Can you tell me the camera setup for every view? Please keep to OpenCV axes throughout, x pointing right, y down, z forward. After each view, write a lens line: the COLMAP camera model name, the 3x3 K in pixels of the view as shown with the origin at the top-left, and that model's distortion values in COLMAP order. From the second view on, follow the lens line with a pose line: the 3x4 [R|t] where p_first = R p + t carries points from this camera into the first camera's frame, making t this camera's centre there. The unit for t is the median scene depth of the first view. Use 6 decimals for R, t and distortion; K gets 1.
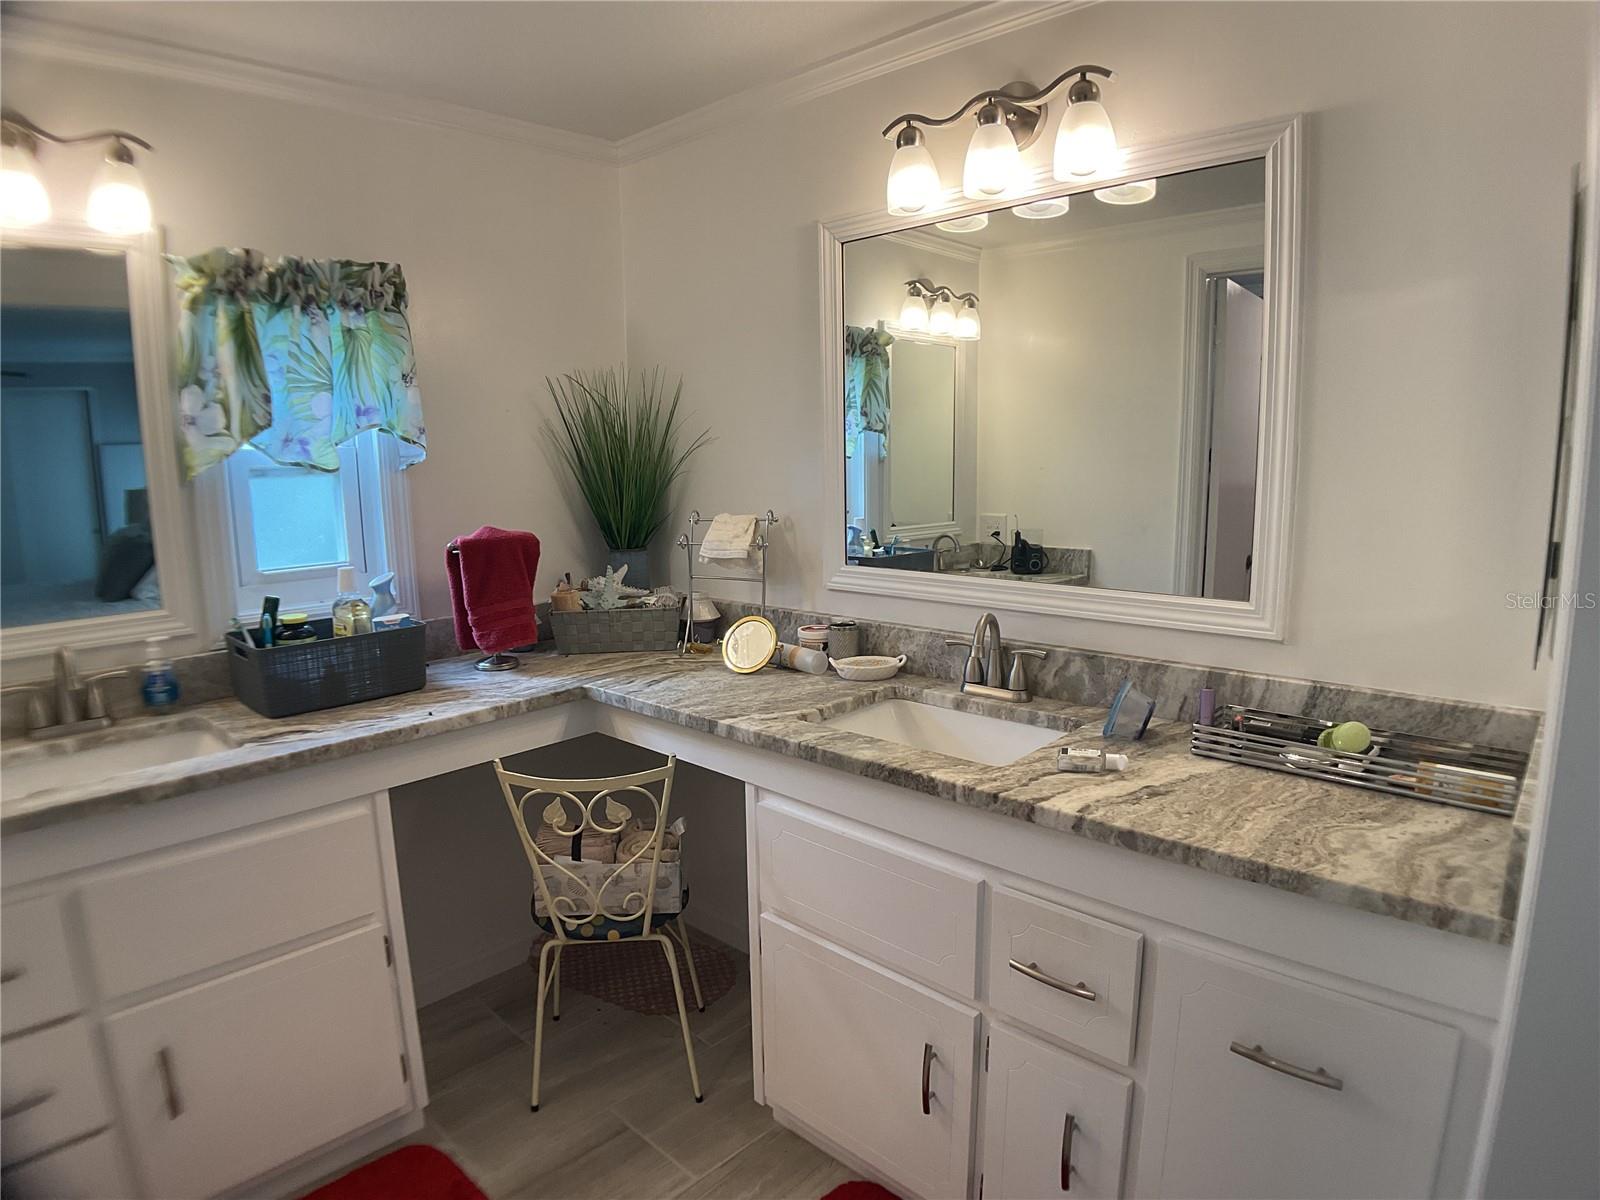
lens RADIAL K [[916.0, 0, 792.9], [0, 916.0, 593.5], [0, 0, 1]] dist [-0.084518, -0.001015]
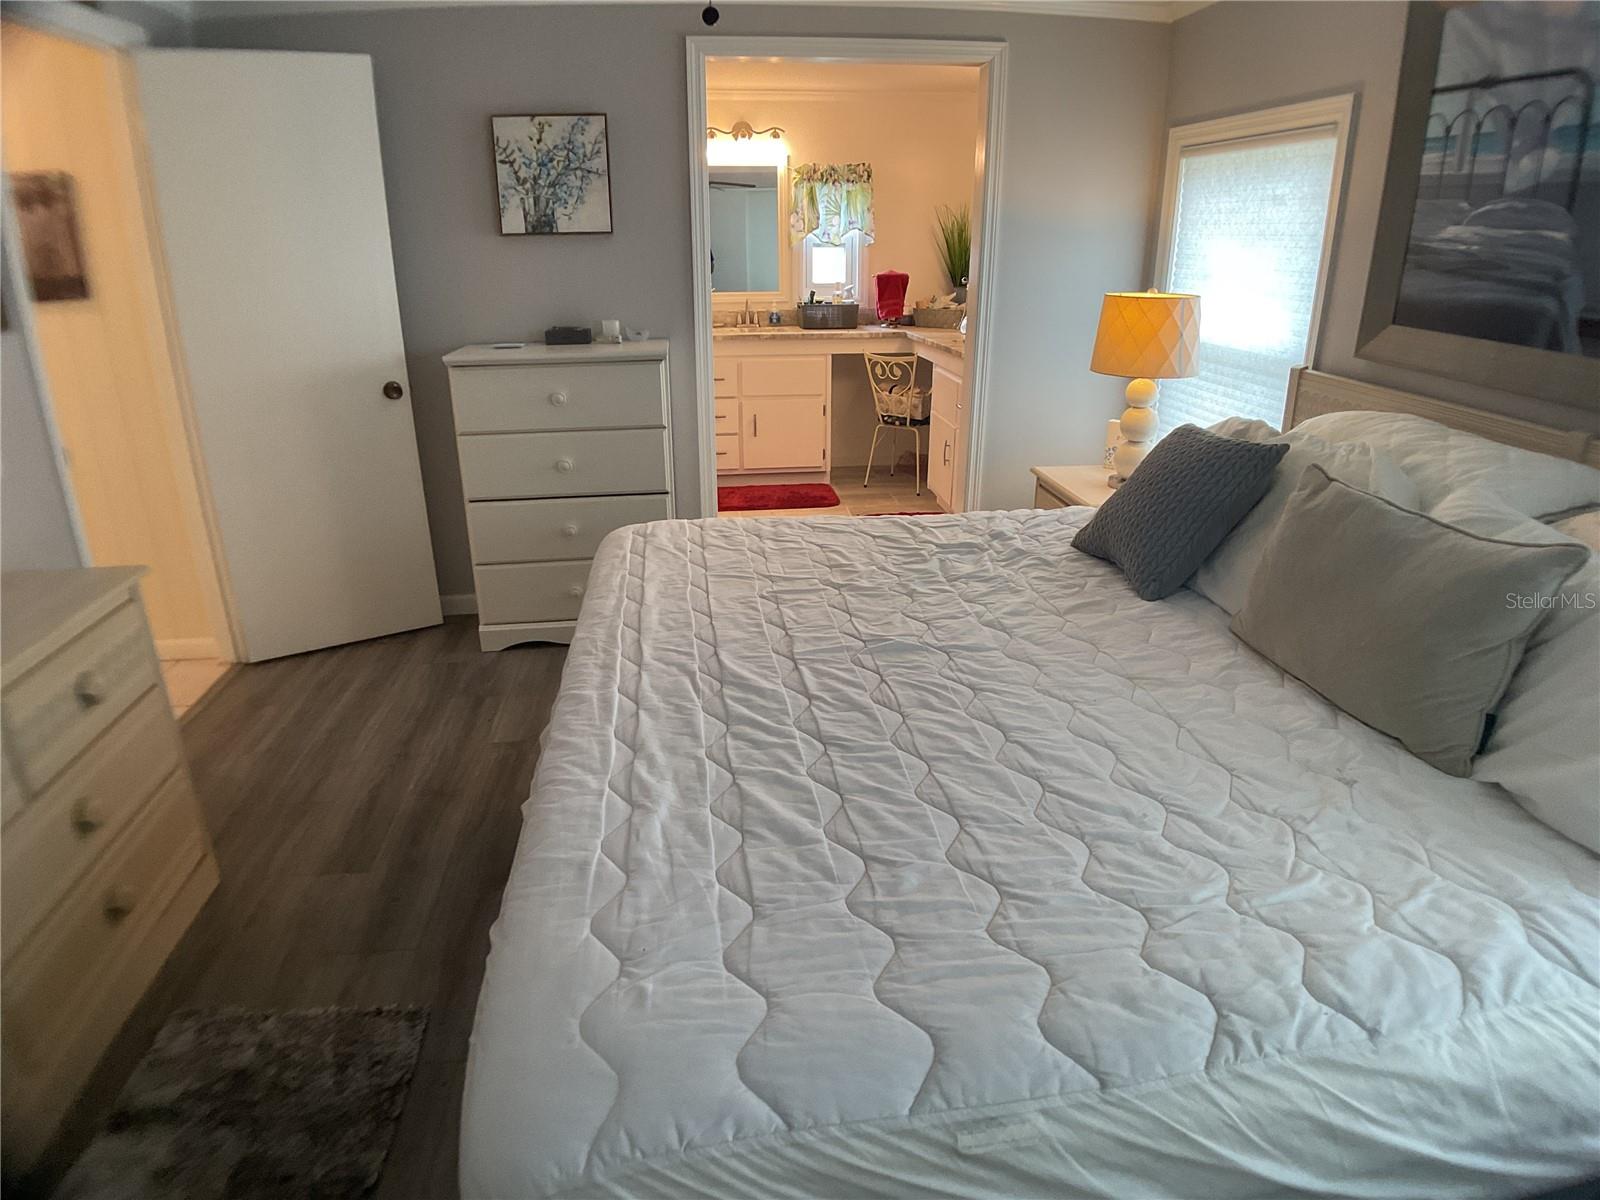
lens RADIAL K [[916.0, 0, 797.5], [0, 916.0, 597.5], [0, 0, 1]] dist [-0.084518, -0.001015]
pose [[0.768922, 0.245403, -0.590369, 1.348618], [-0.109599, 0.960327, 0.256439, 0.210812], [0.629878, -0.132478, 0.765312, -1.399645]]
